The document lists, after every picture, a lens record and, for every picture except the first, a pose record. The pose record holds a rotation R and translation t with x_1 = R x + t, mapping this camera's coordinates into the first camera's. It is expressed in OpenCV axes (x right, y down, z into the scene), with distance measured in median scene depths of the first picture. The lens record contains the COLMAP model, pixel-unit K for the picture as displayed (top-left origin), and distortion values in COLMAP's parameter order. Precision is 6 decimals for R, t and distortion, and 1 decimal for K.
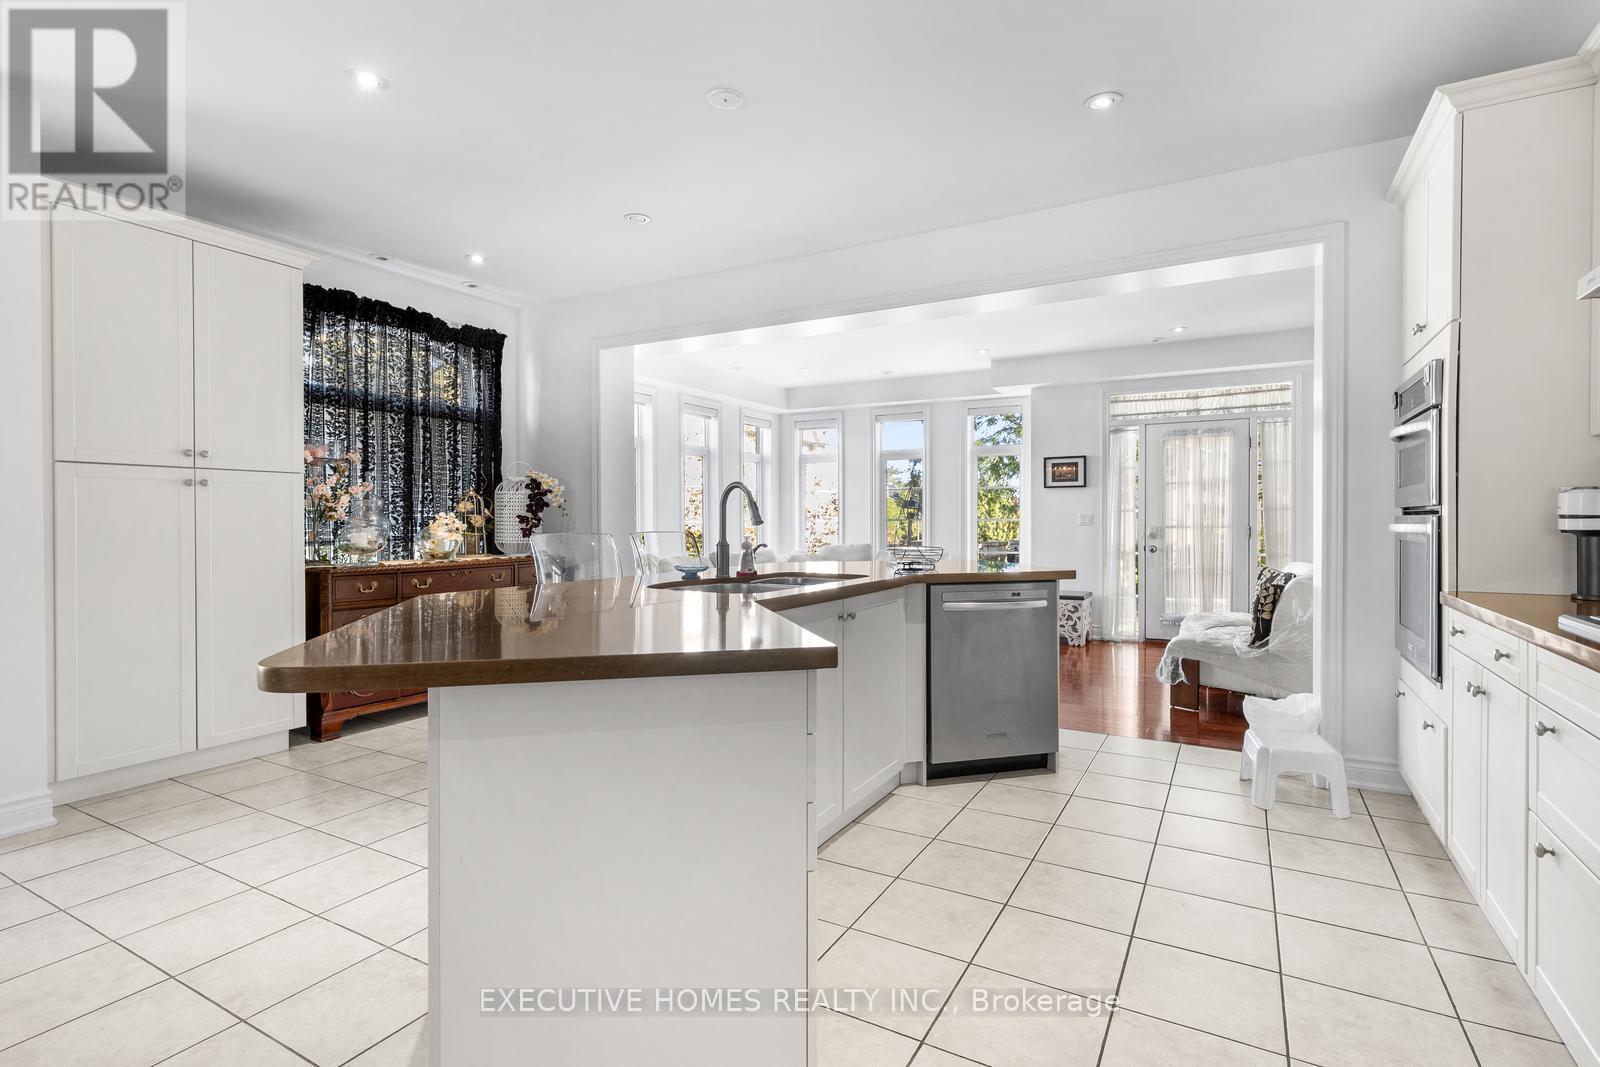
lens RADIAL K [[733.3, 0, 778.8], [0, 733.3, 527.0], [0, 0, 1]] dist [0.009400, -0.001434]
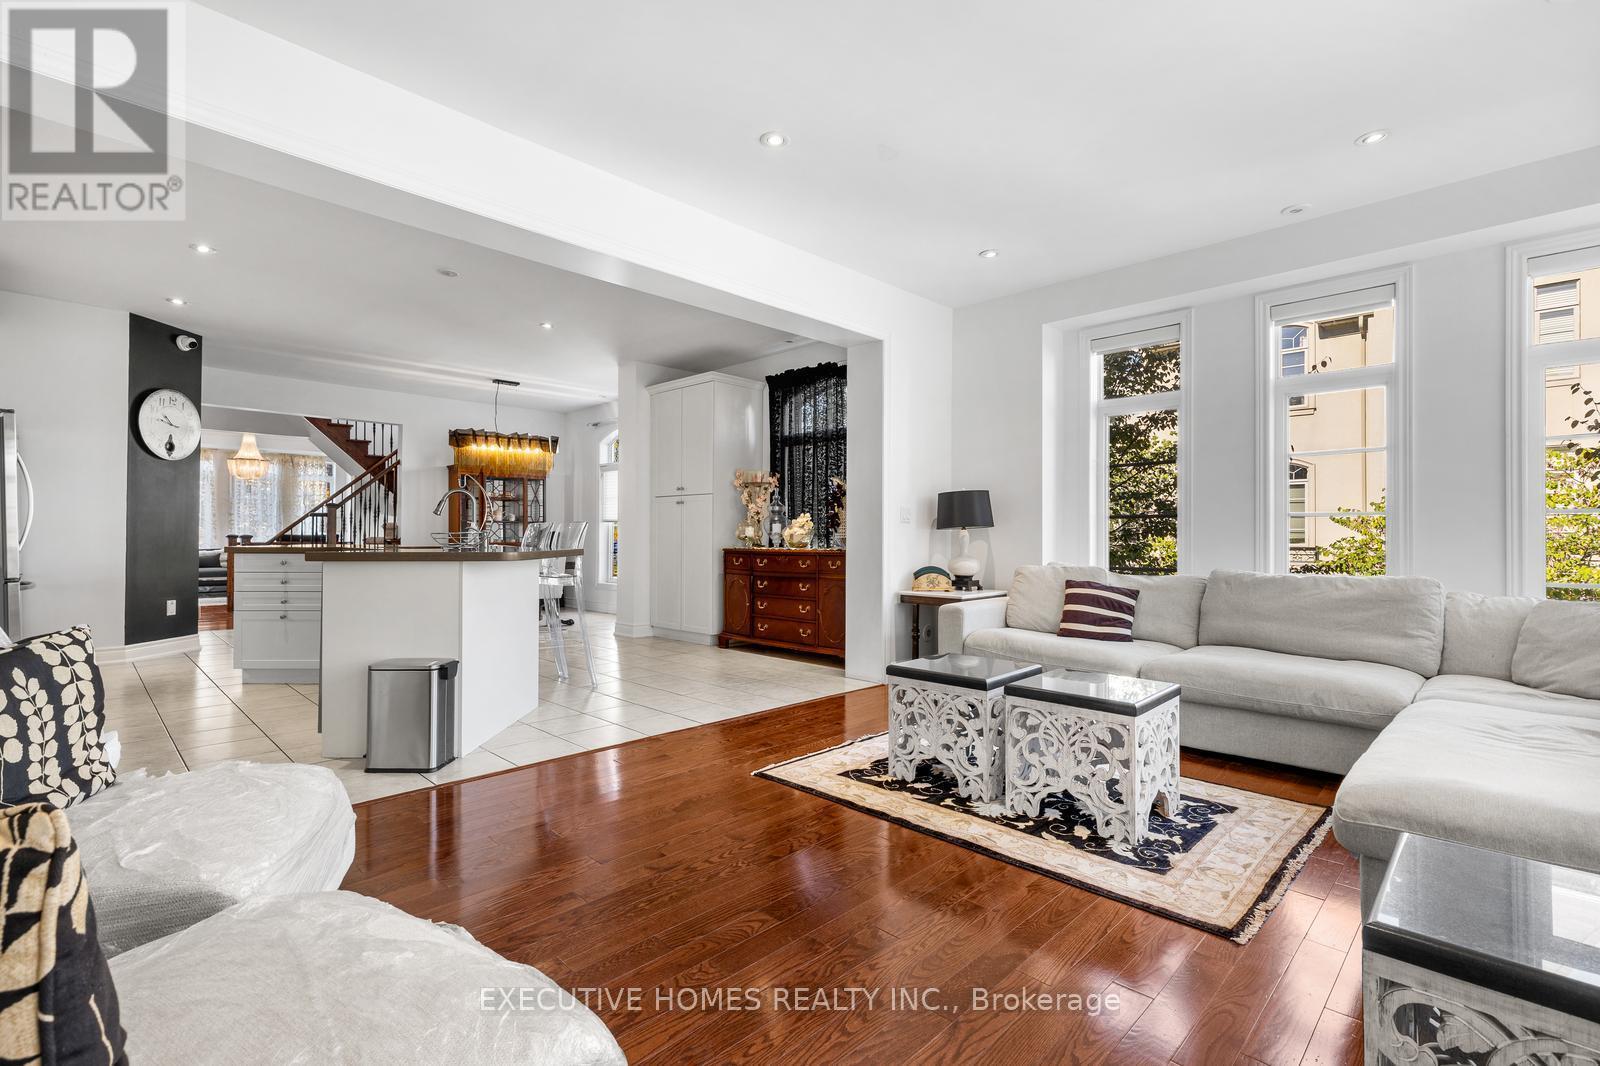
lens RADIAL K [[733.3, 0, 795.9], [0, 733.3, 531.7], [0, 0, 1]] dist [0.009400, -0.001434]
pose [[-0.241676, -0.007873, -0.970325, 0.601982], [-0.022792, 0.999737, -0.002435, 0.010319], [0.970089, 0.021527, -0.241792, 0.907931]]
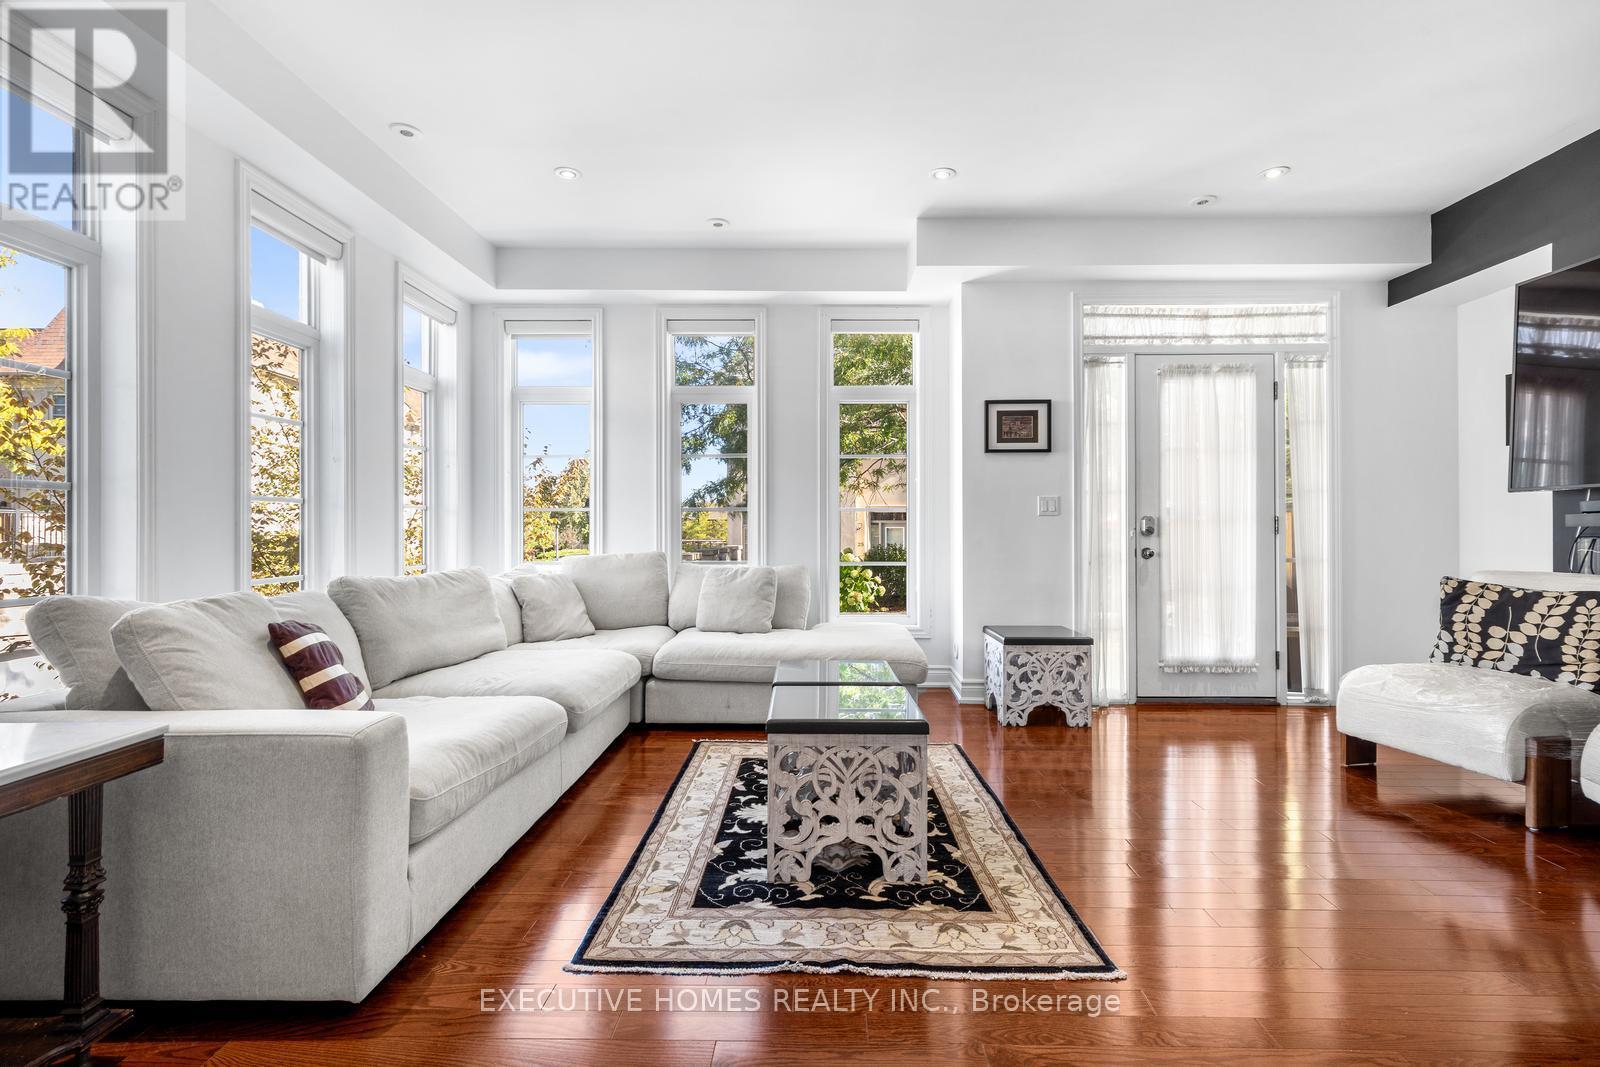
lens RADIAL K [[733.3, 0, 815.2], [0, 733.3, 527.2], [0, 0, 1]] dist [0.009400, -0.001434]
pose [[0.870325, -0.005725, 0.492445, -0.050689], [0.009165, 0.999948, -0.004572, 0.008571], [-0.492393, 0.008492, 0.870331, 0.605594]]
